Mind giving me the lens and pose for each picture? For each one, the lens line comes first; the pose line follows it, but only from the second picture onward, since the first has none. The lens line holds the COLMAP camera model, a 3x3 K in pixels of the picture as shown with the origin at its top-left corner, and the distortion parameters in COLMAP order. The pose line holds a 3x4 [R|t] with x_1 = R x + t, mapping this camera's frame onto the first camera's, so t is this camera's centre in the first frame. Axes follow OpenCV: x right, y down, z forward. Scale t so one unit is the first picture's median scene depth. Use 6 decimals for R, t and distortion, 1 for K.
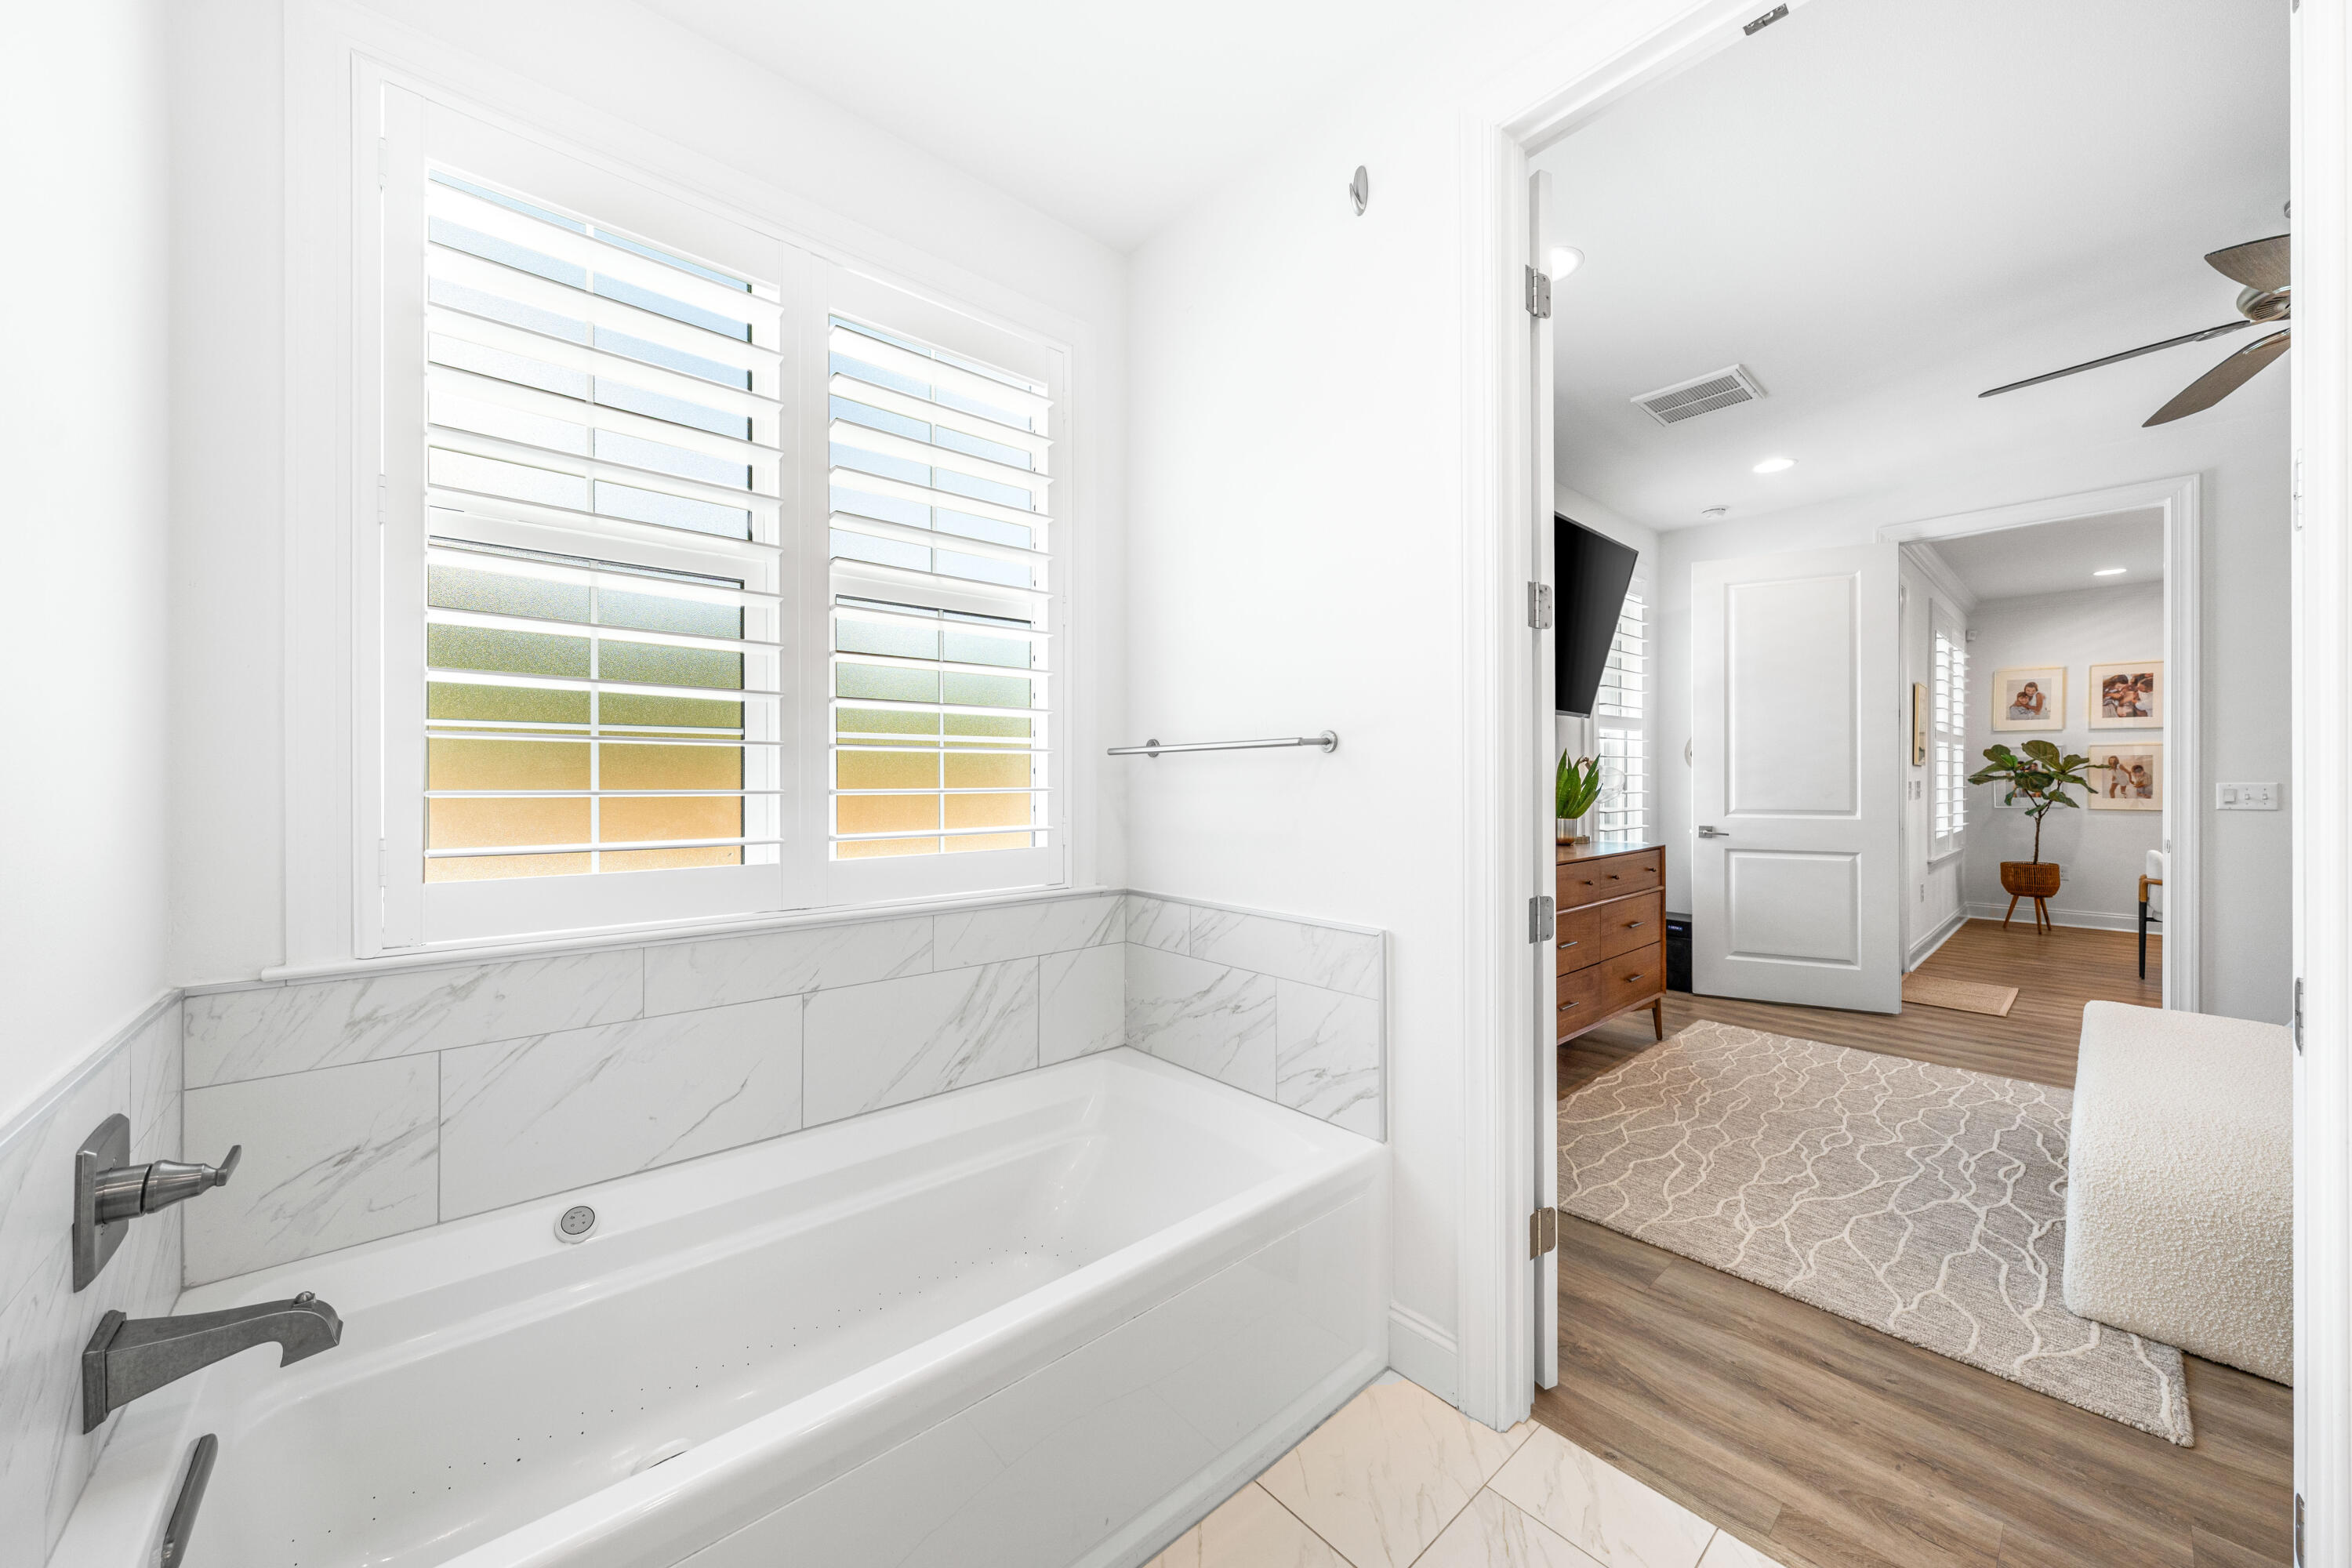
lens RADIAL K [[841.6, 0, 1175.7], [0, 841.6, 776.5], [0, 0, 1]] dist [-0.000529, -0.000069]
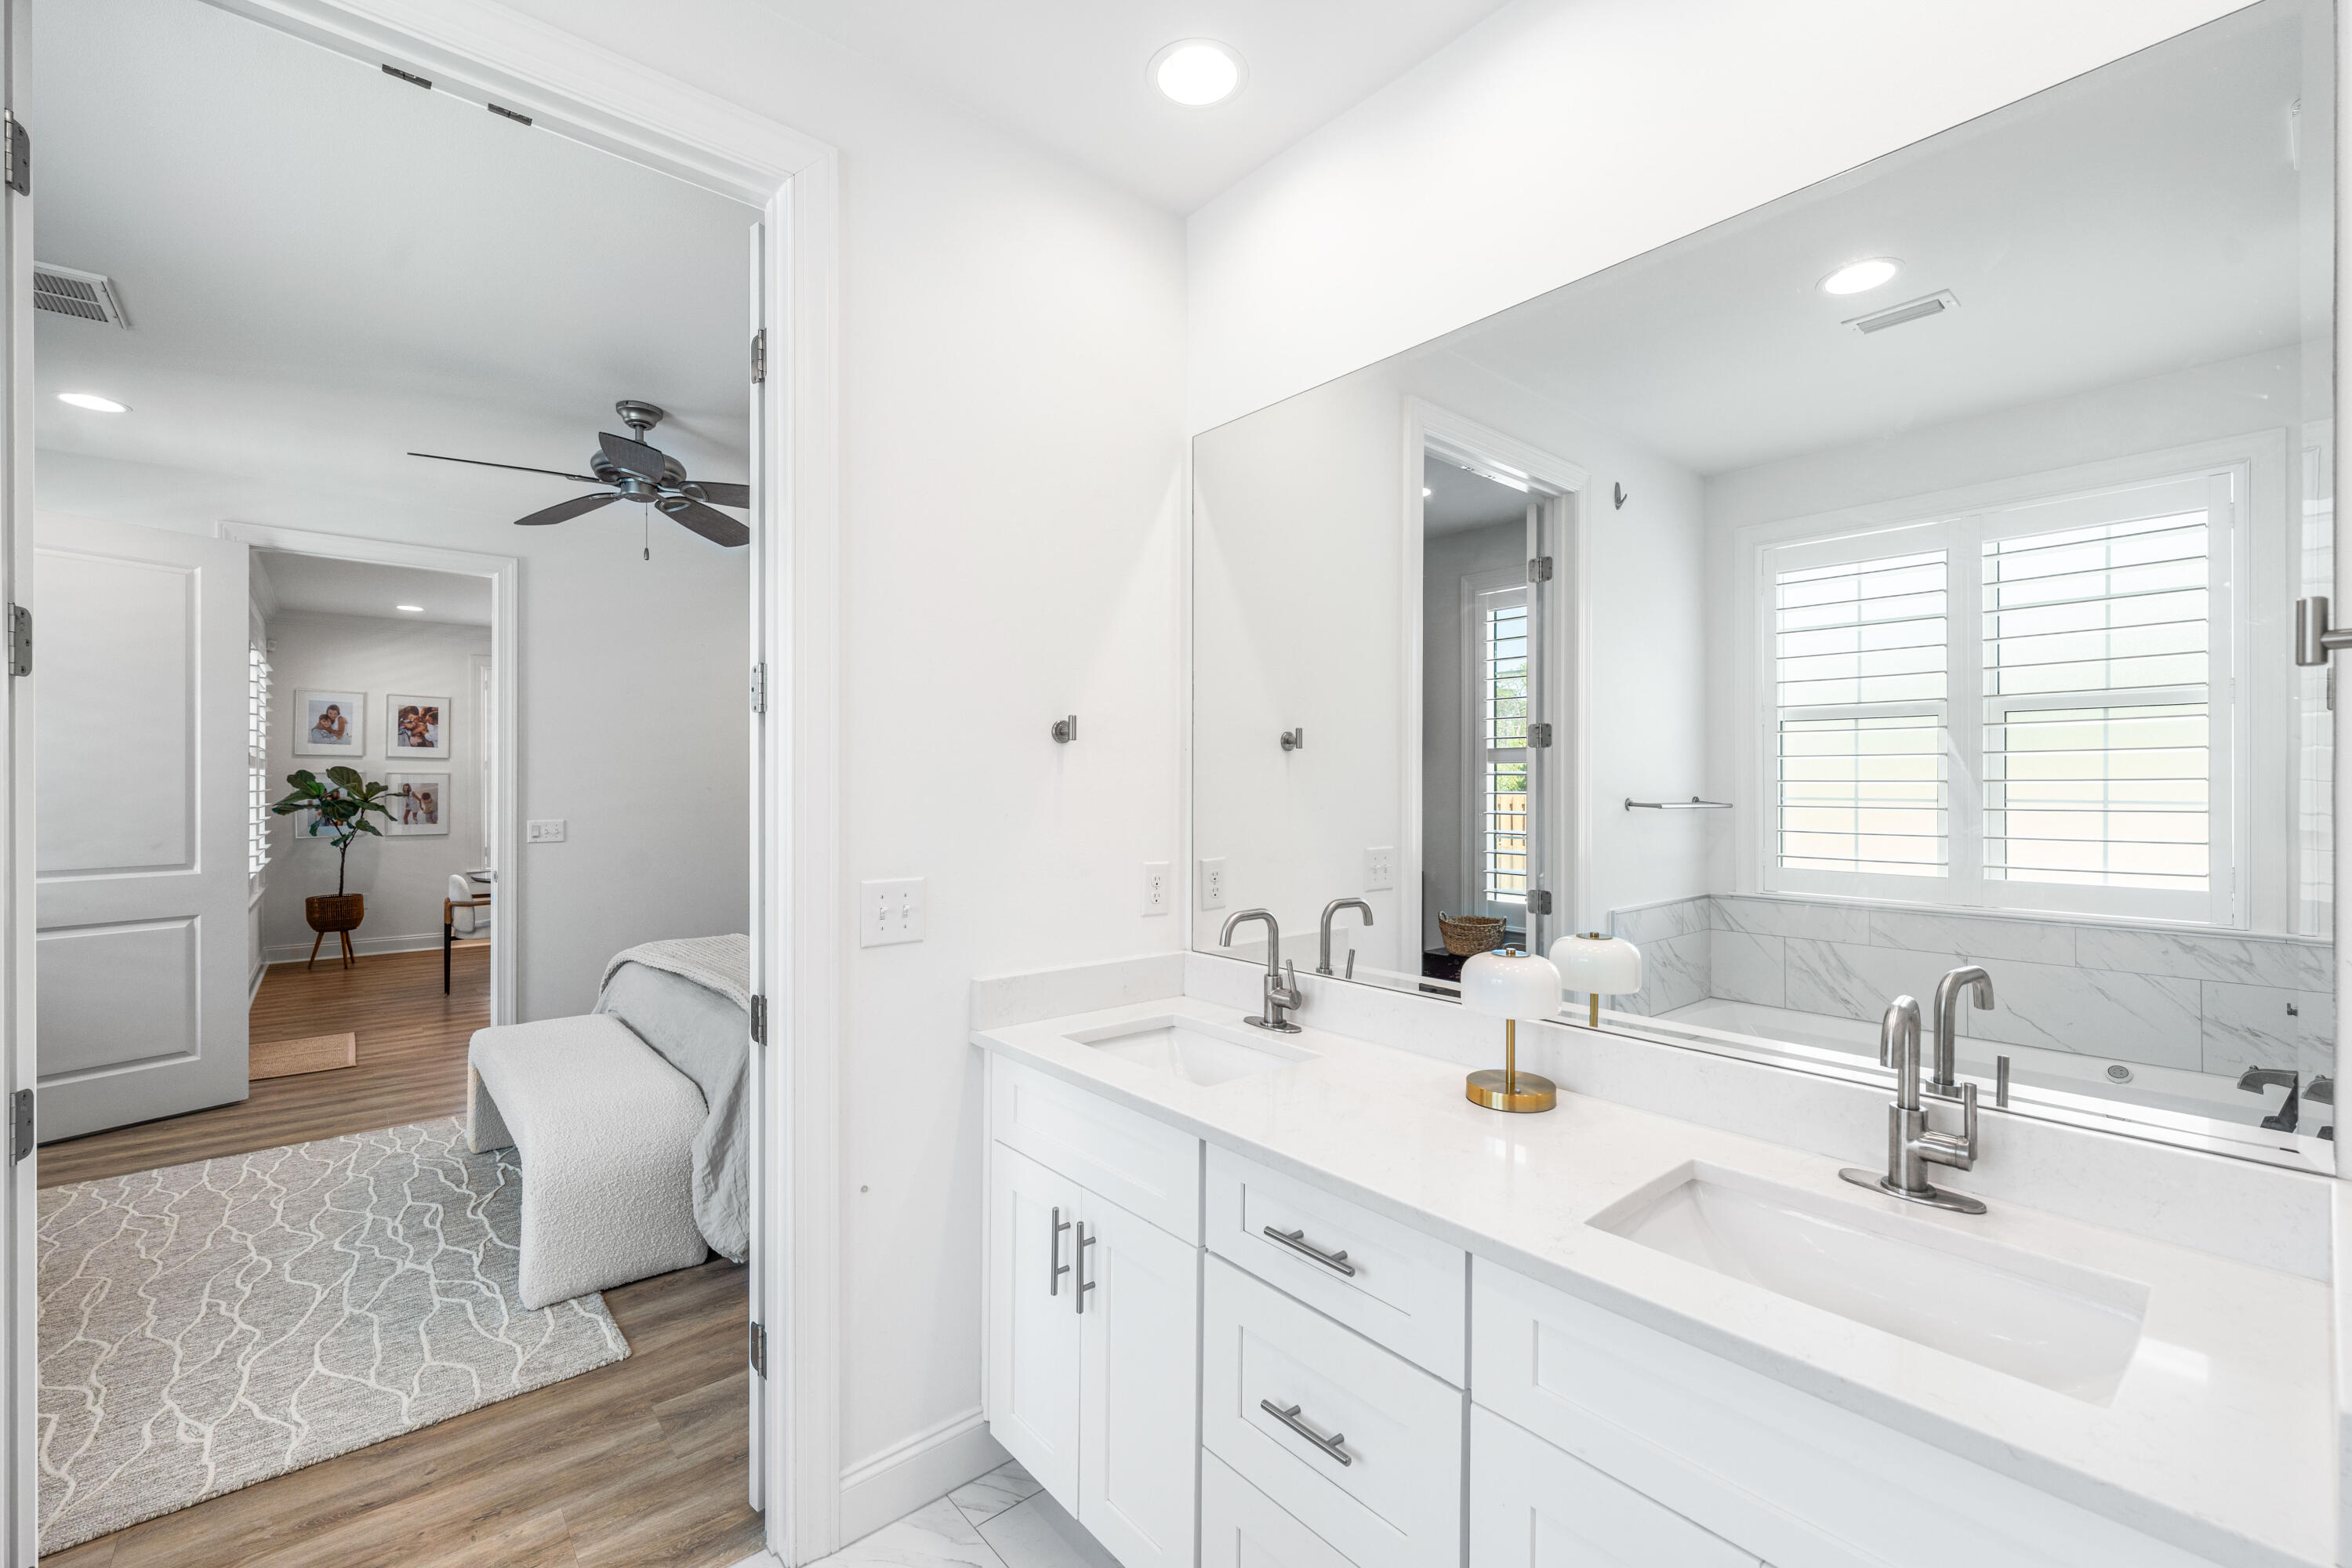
lens RADIAL K [[963.9, 0, 1181.1], [0, 963.9, 785.4], [0, 0, 1]] dist [0.001216, -0.000468]
pose [[0.019181, 0.004791, 0.999805, -0.140704], [-0.002103, 0.999987, -0.004751, -0.044775], [-0.999814, -0.002012, 0.019191, 0.048724]]
